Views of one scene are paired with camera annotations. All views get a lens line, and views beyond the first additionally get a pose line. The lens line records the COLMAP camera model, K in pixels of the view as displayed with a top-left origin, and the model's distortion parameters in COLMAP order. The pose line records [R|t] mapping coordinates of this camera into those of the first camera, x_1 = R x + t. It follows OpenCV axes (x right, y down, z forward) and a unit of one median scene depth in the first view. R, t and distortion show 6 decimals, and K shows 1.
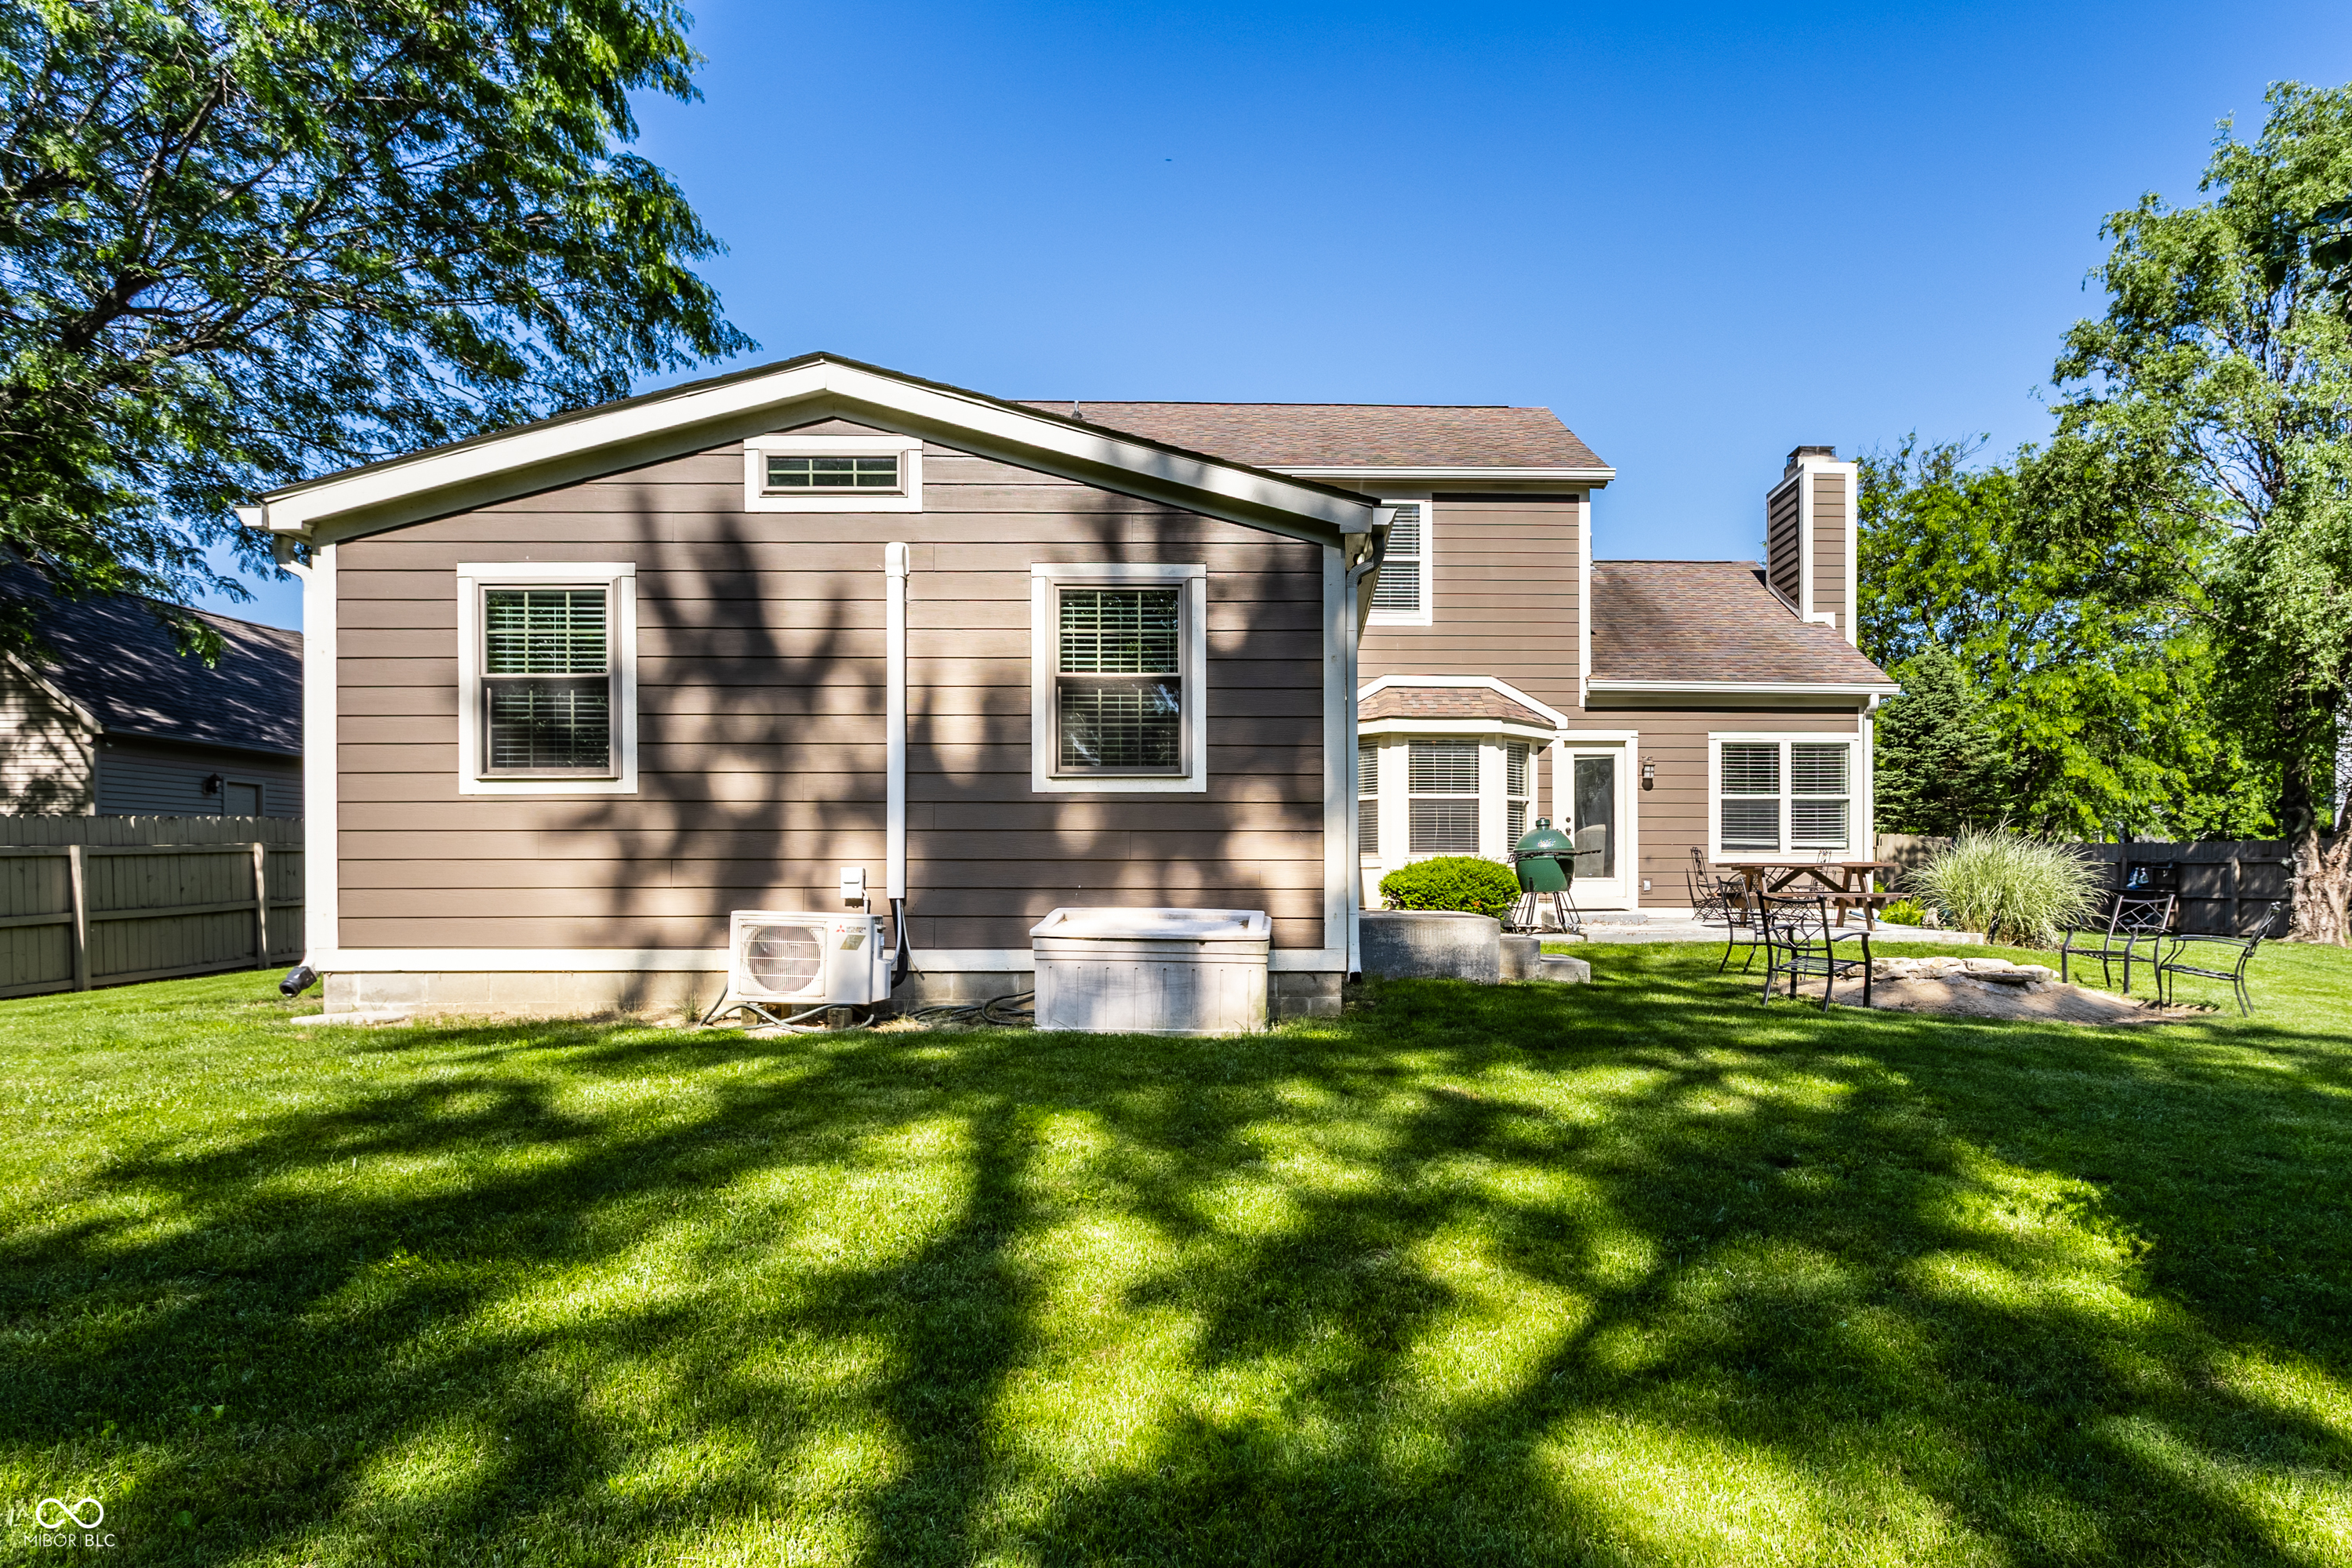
lens RADIAL K [[1402.8, 0, 1359.8], [0, 1402.8, 883.9], [0, 0, 1]] dist [-0.000988, 0.000775]
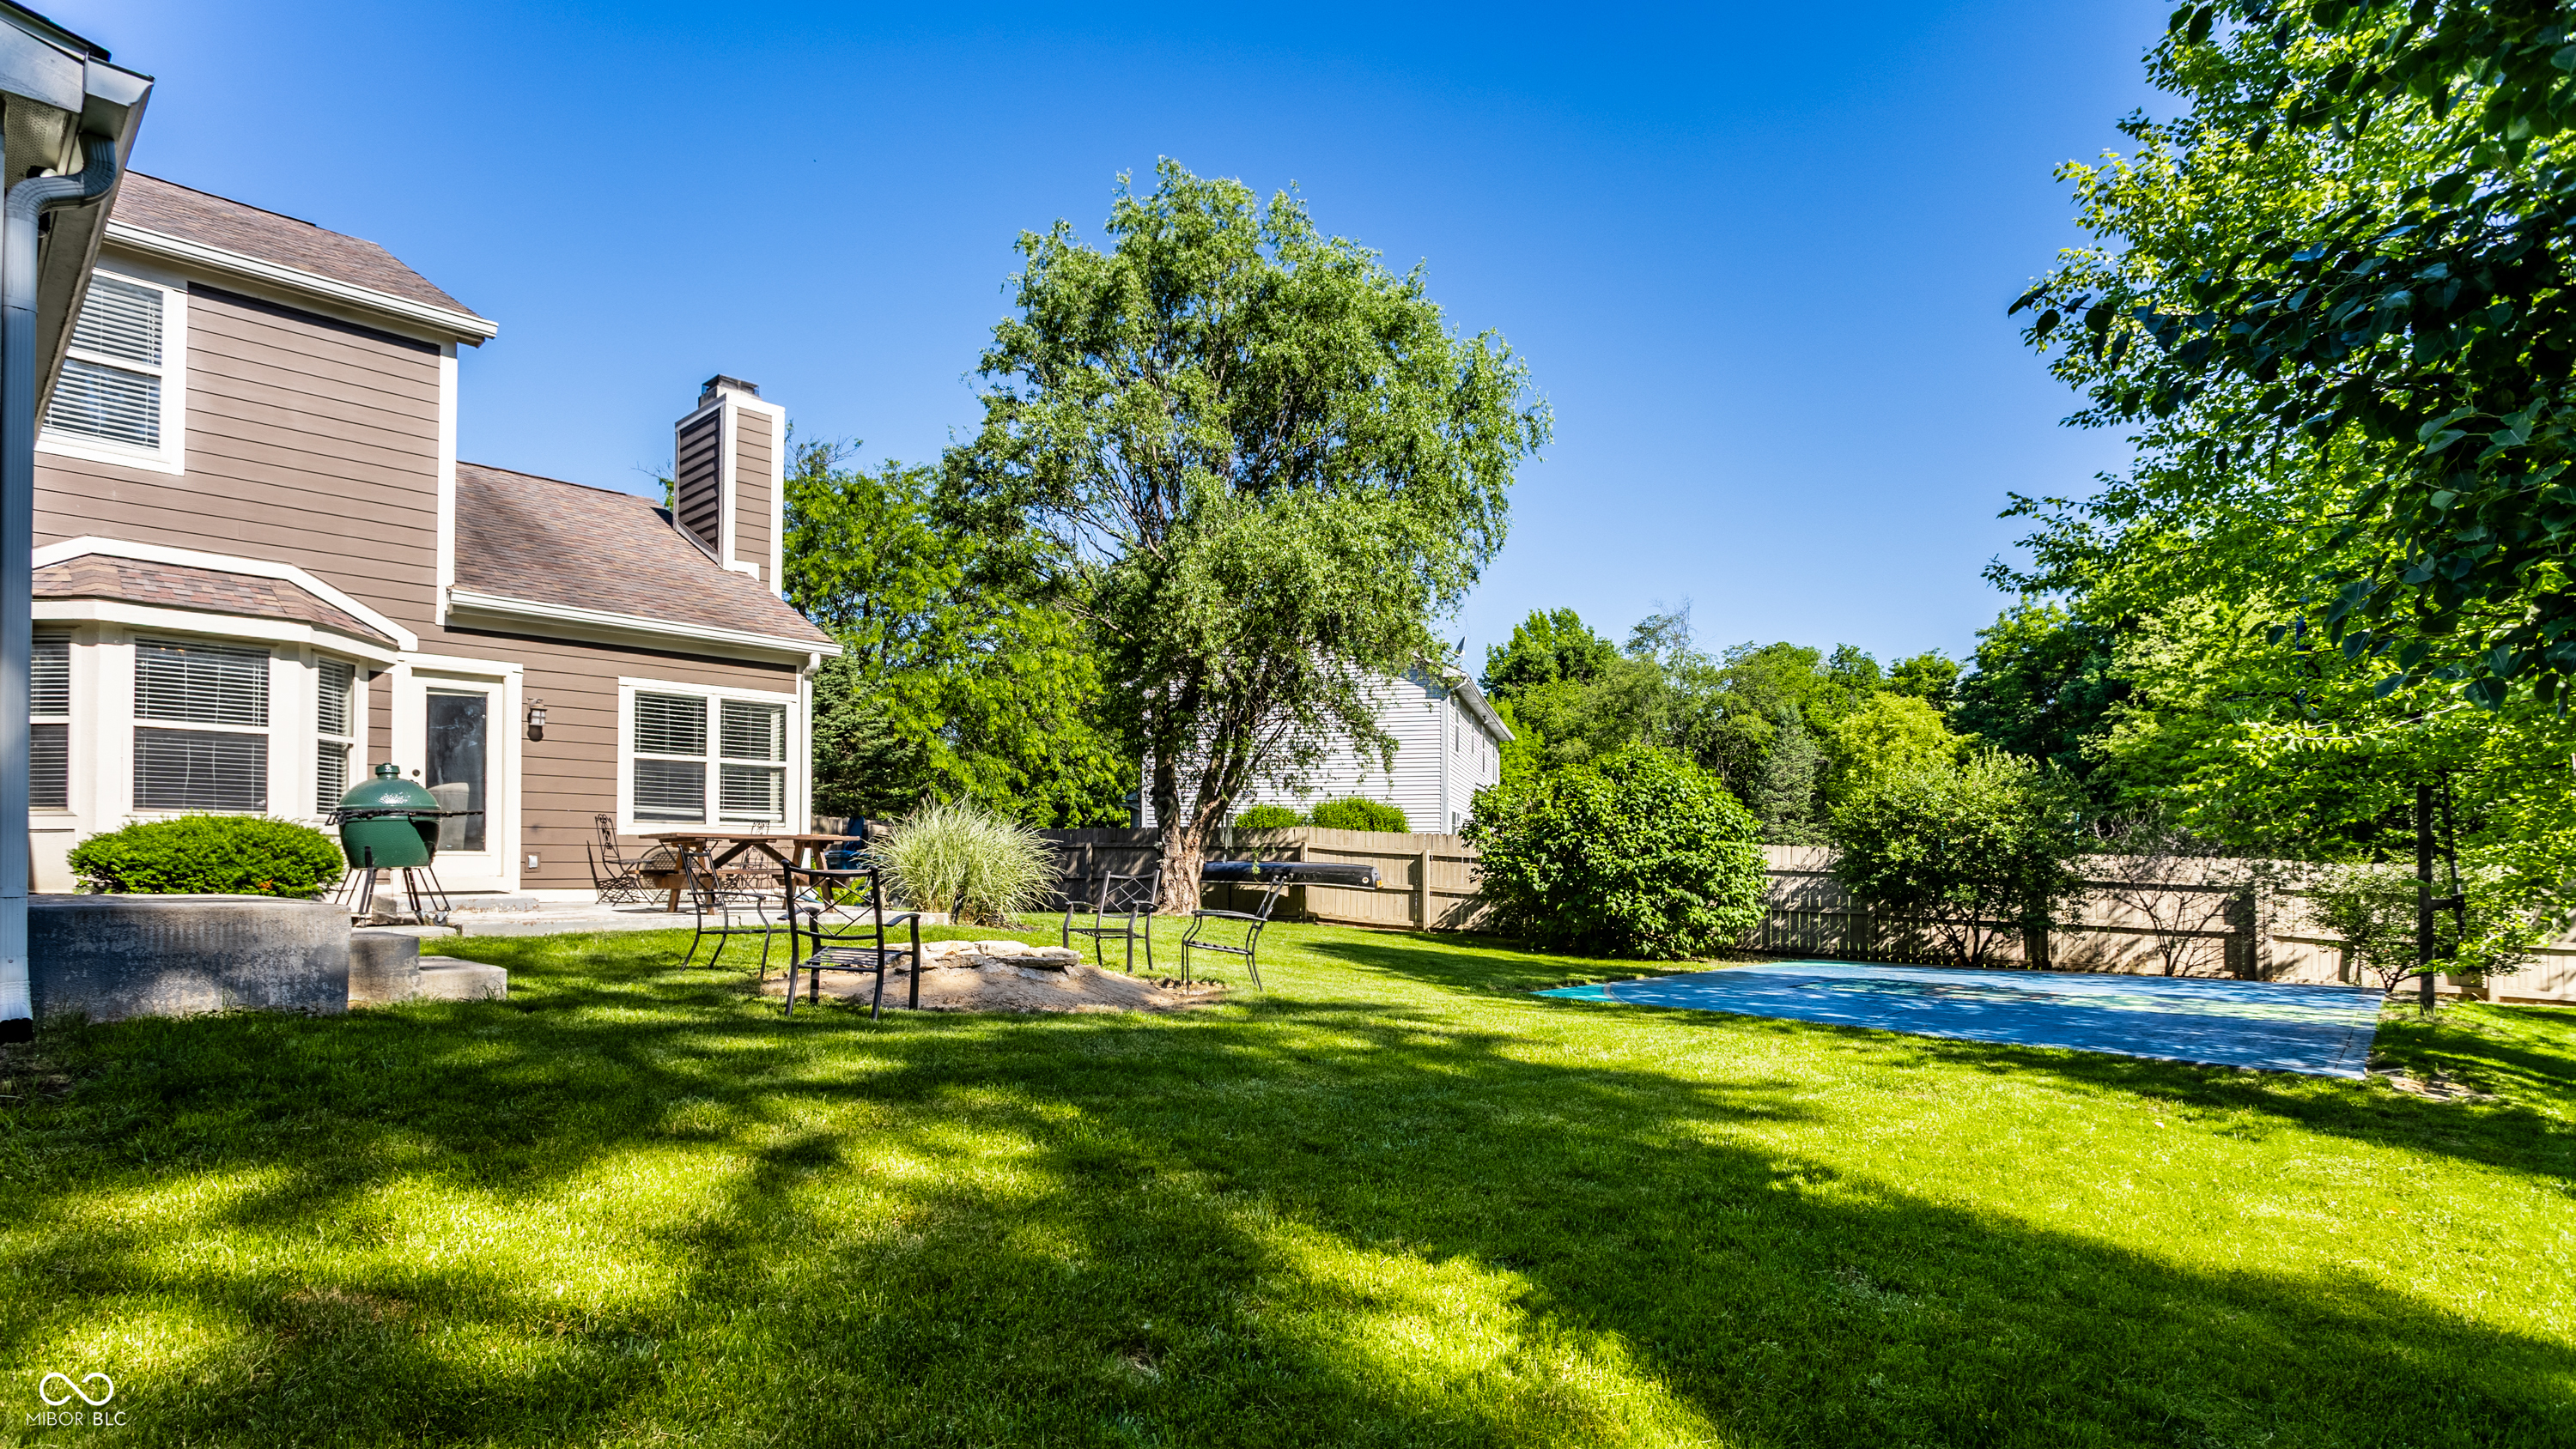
lens RADIAL K [[1293.3, 0, 1281.8], [0, 1293.3, 844.8], [0, 0, 1]] dist [-0.001587, 0.000026]
pose [[0.716308, 0.015923, 0.697602, -0.001771], [-0.002588, 0.999793, -0.020164, 0.009788], [-0.697779, 0.012638, 0.716202, 0.339523]]
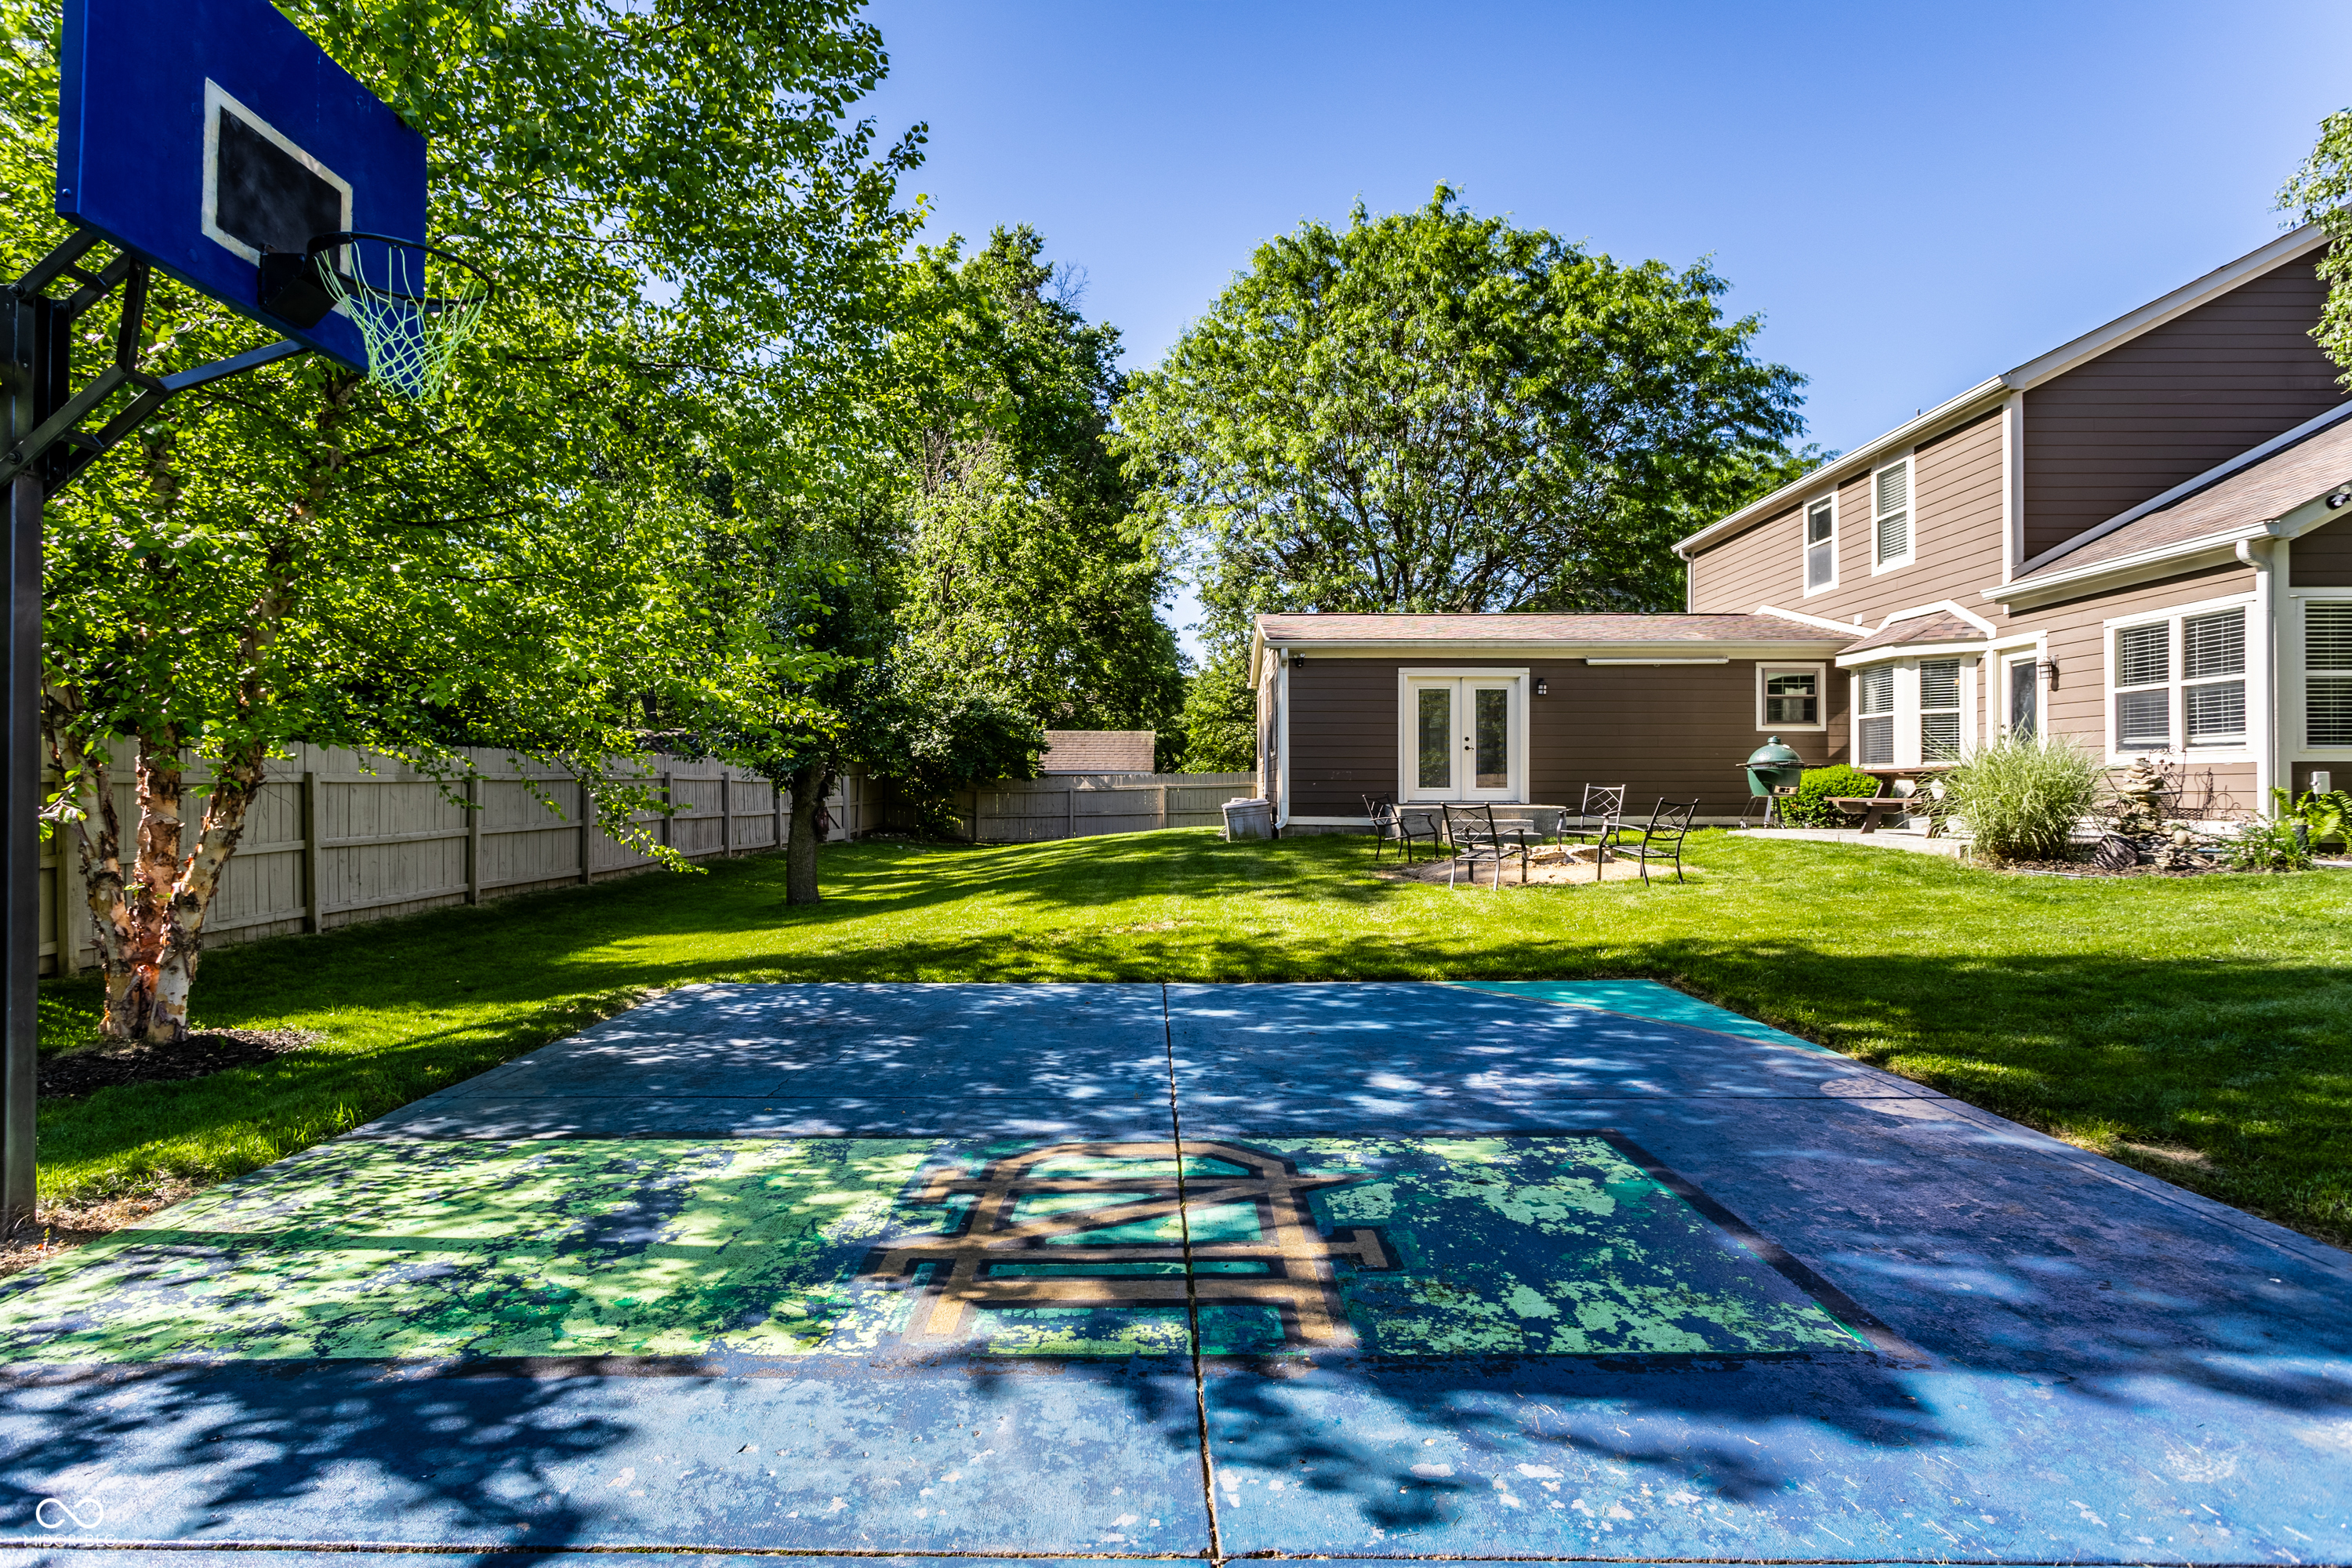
lens RADIAL K [[1175.7, 0, 1169.7], [0, 1175.7, 773.5], [0, 0, 1]] dist [-0.004195, -0.000206]
pose [[-0.049644, -0.017535, -0.998613, 1.884616], [-0.003357, 0.999843, -0.017389, 0.008383], [0.998761, 0.002489, -0.049695, 0.814340]]
